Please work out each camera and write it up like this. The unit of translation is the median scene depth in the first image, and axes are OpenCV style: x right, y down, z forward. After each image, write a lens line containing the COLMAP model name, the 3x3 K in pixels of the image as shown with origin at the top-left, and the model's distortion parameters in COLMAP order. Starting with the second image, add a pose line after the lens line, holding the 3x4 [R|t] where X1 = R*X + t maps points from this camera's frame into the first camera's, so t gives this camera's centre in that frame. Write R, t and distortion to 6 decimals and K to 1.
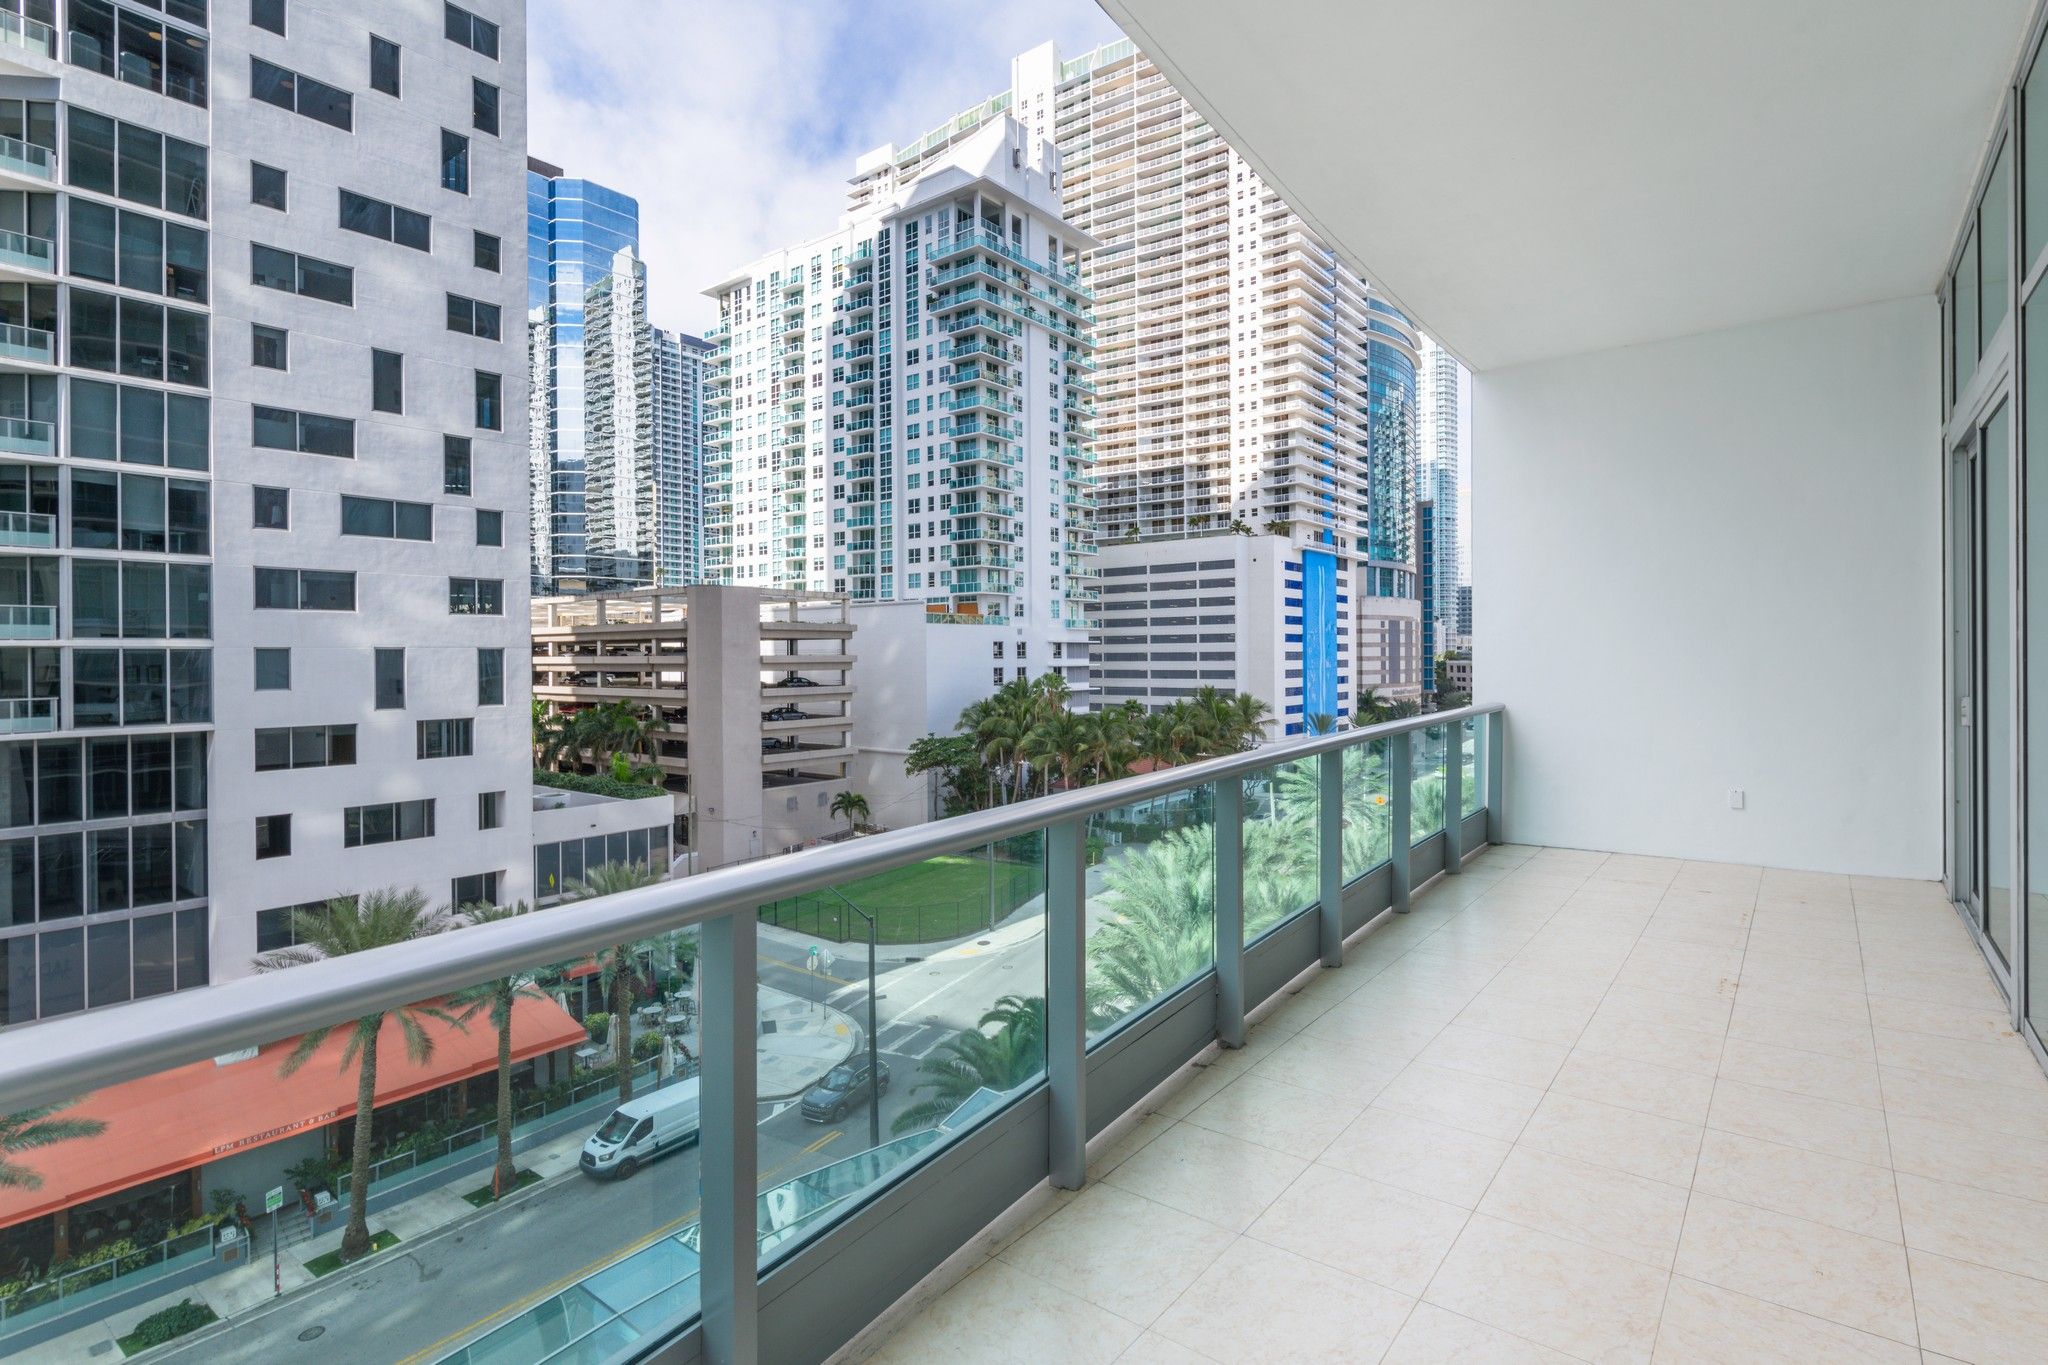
lens RADIAL K [[1018.4, 0, 1064.7], [0, 1018.4, 655.5], [0, 0, 1]] dist [-0.001329, -0.002975]
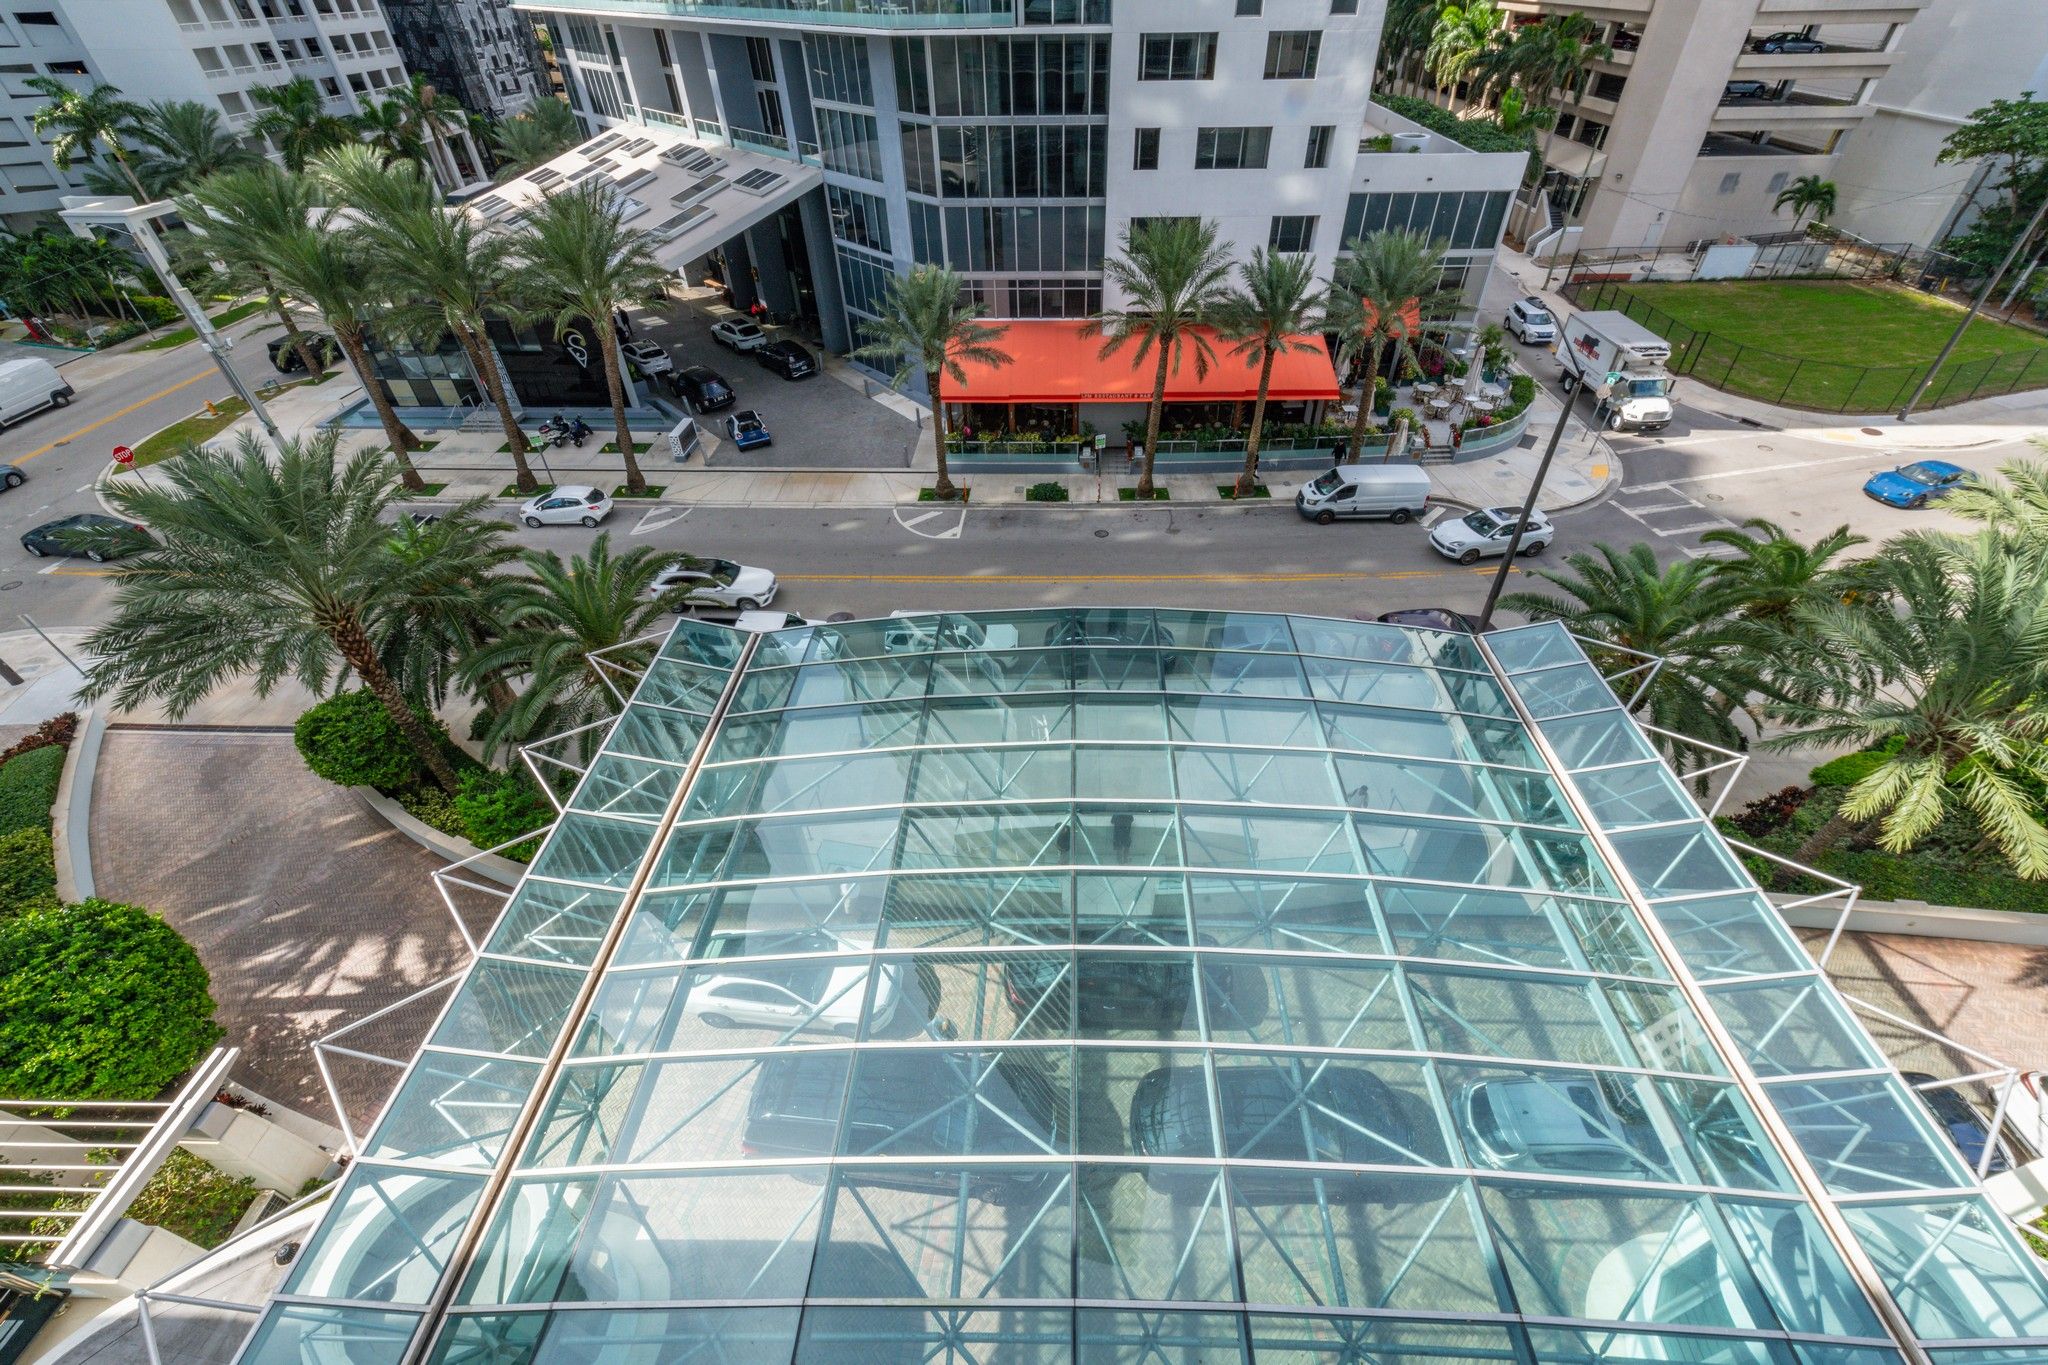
lens RADIAL K [[848.0, 0, 1050.4], [0, 848.0, 673.1], [0, 0, 1]] dist [0.016740, -0.003593]
pose [[0.581506, 0.520480, -0.625261, 0.089517], [0.005148, 0.766197, 0.642586, 0.006469], [0.813526, -0.376886, 0.442868, 0.221152]]
